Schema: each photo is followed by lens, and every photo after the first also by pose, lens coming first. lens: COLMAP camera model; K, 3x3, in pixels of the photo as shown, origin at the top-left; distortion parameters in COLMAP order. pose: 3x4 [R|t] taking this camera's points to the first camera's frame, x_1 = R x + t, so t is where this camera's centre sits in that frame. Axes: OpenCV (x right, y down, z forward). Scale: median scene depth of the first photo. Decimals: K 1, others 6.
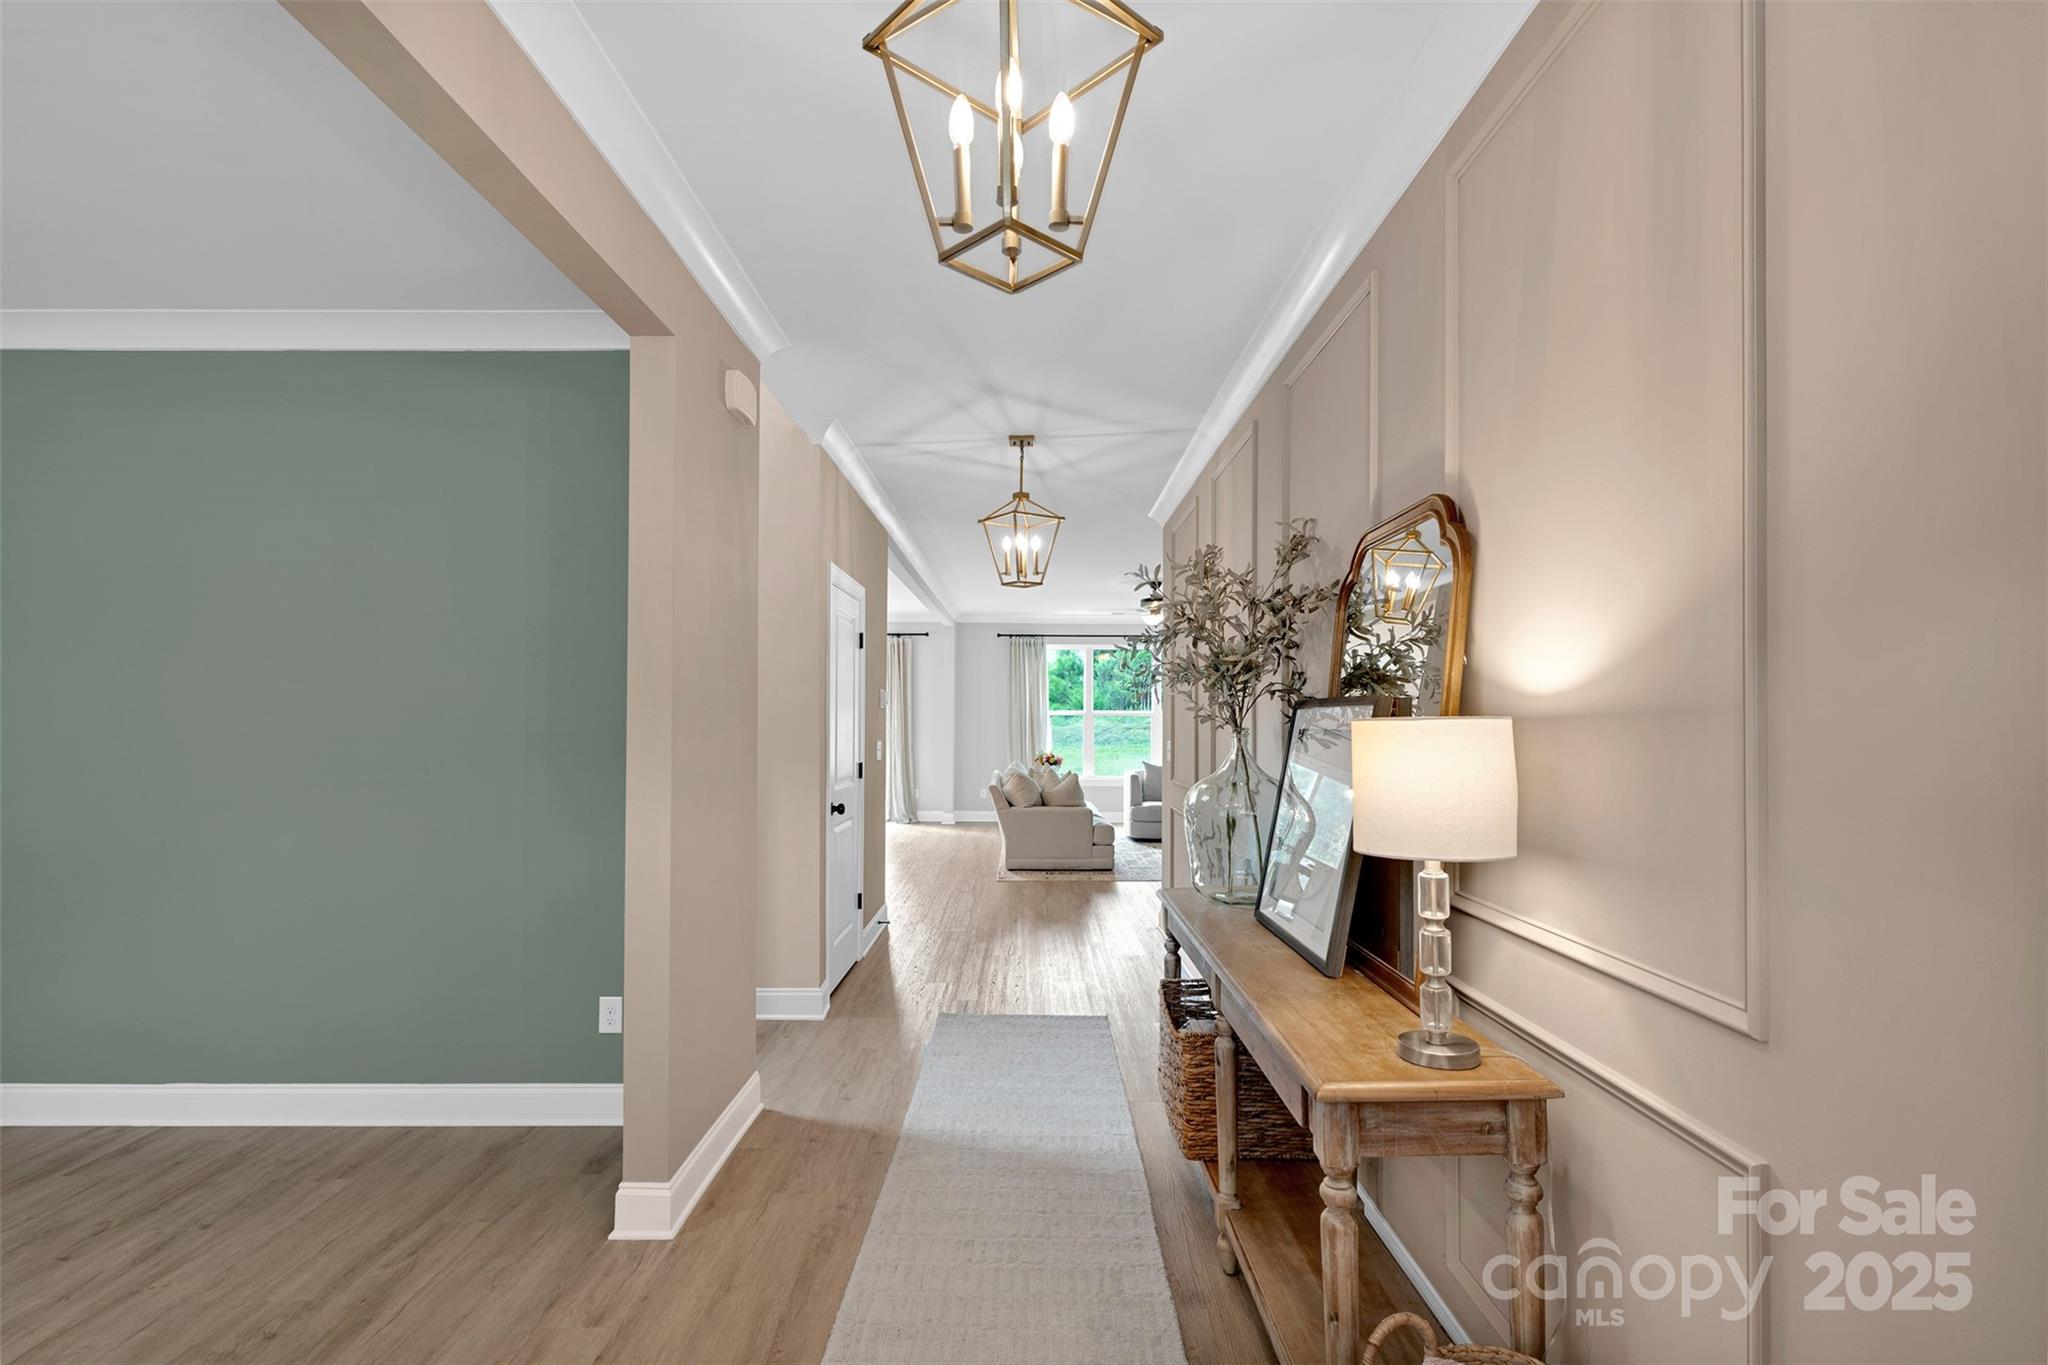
lens RADIAL K [[949.2, 0, 1025.6], [0, 949.2, 699.9], [0, 0, 1]] dist [0.001729, -0.001509]
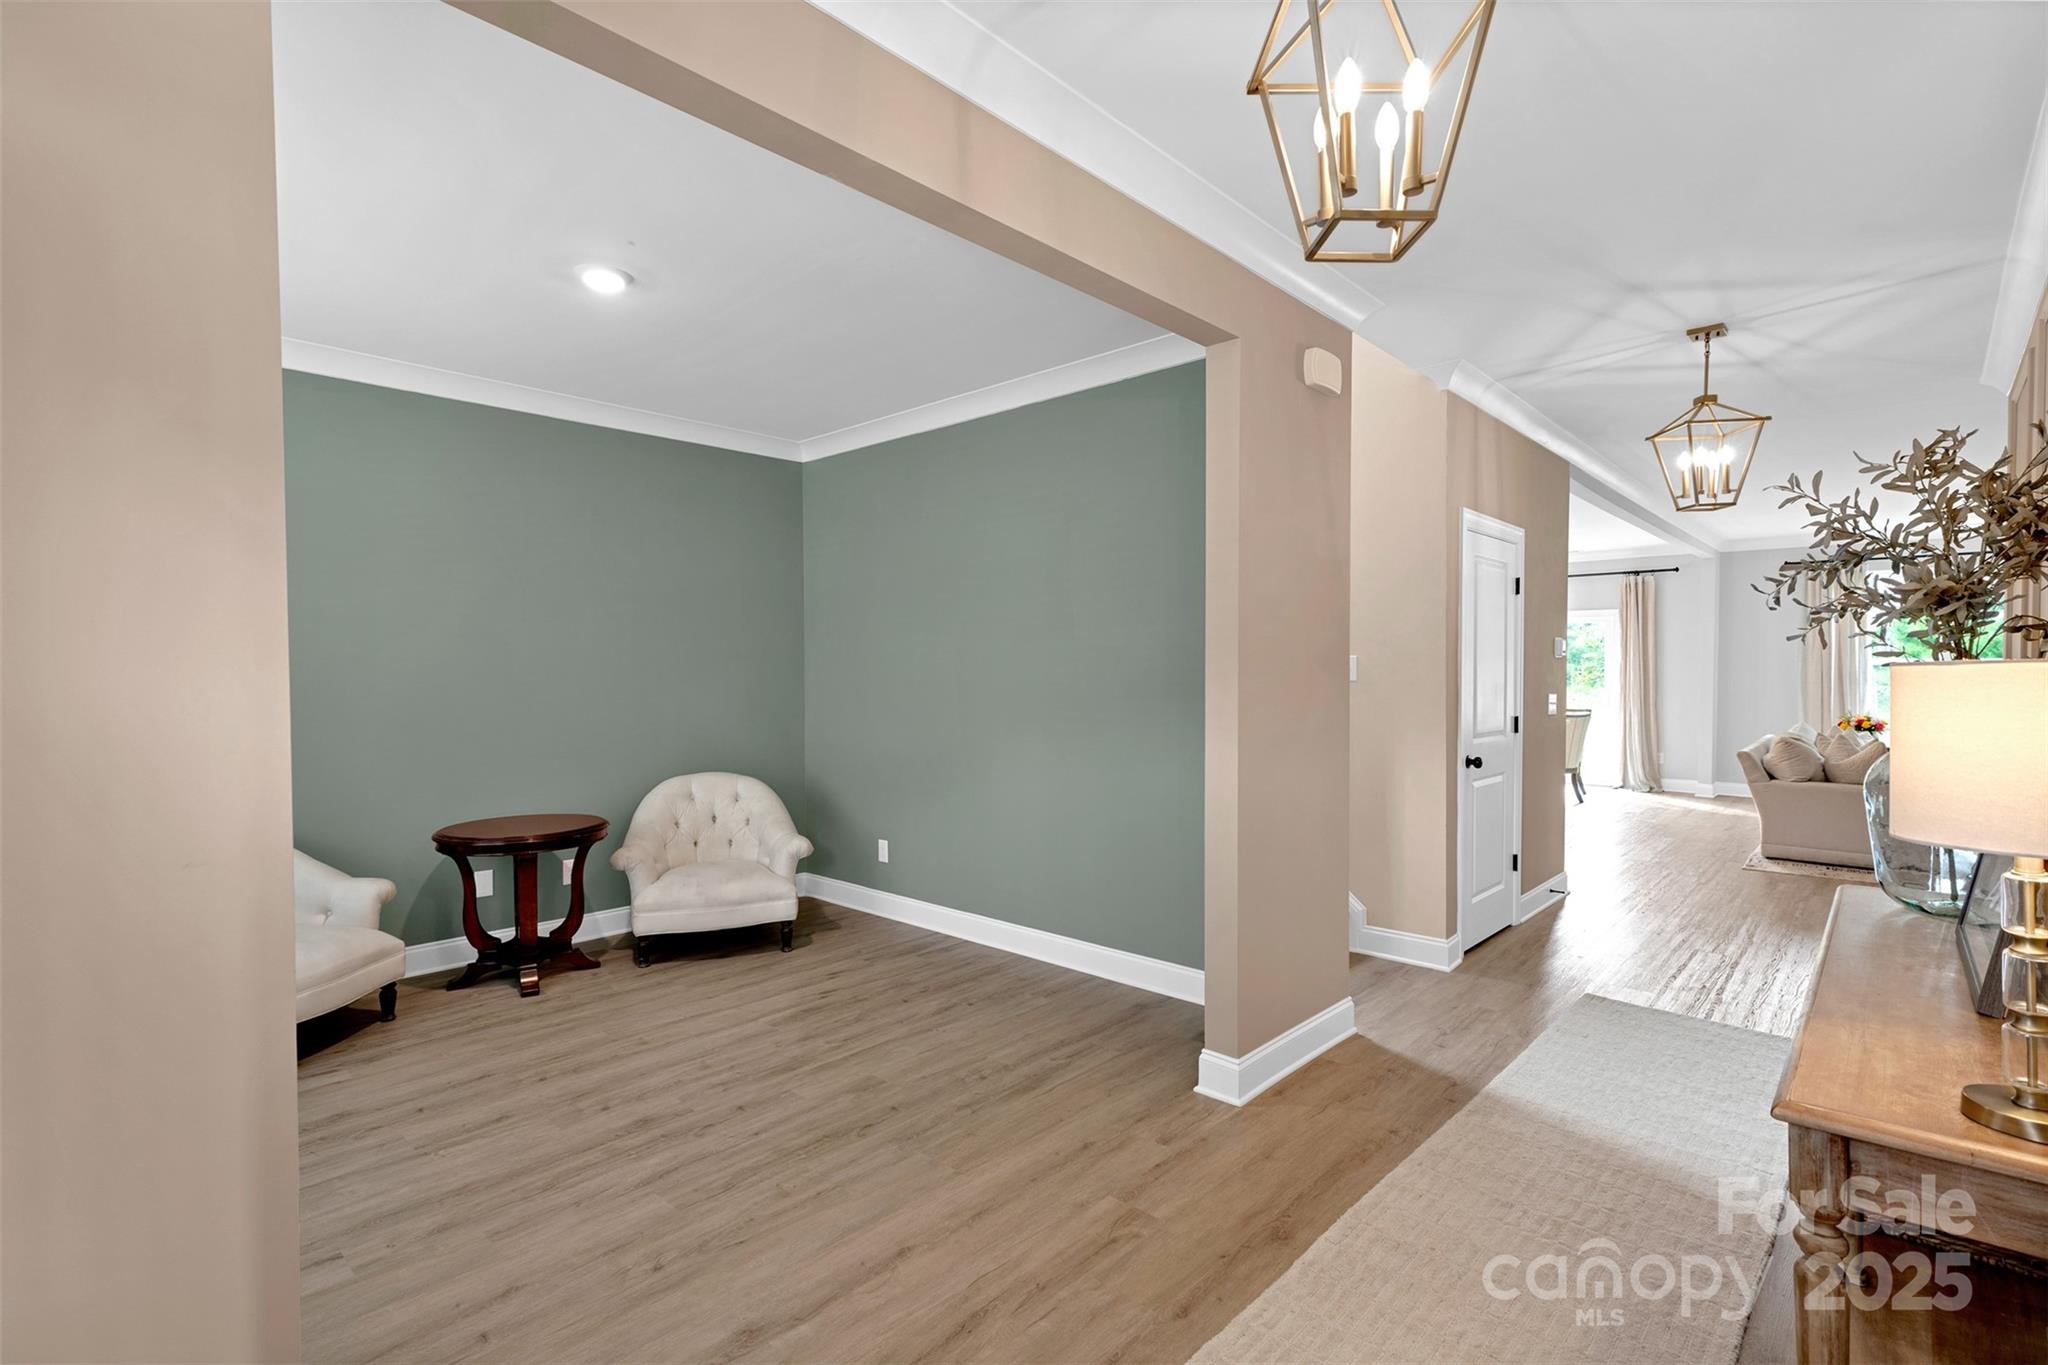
lens RADIAL K [[948.8, 0, 1024.0], [0, 948.8, 682.5], [0, 0, 1]] dist [-0.000242, -0.000586]
pose [[0.730321, 0.006241, -0.683076, 0.194489], [0.015255, 0.999560, 0.025443, 0.002405], [0.682934, -0.029002, 0.729904, -0.028662]]
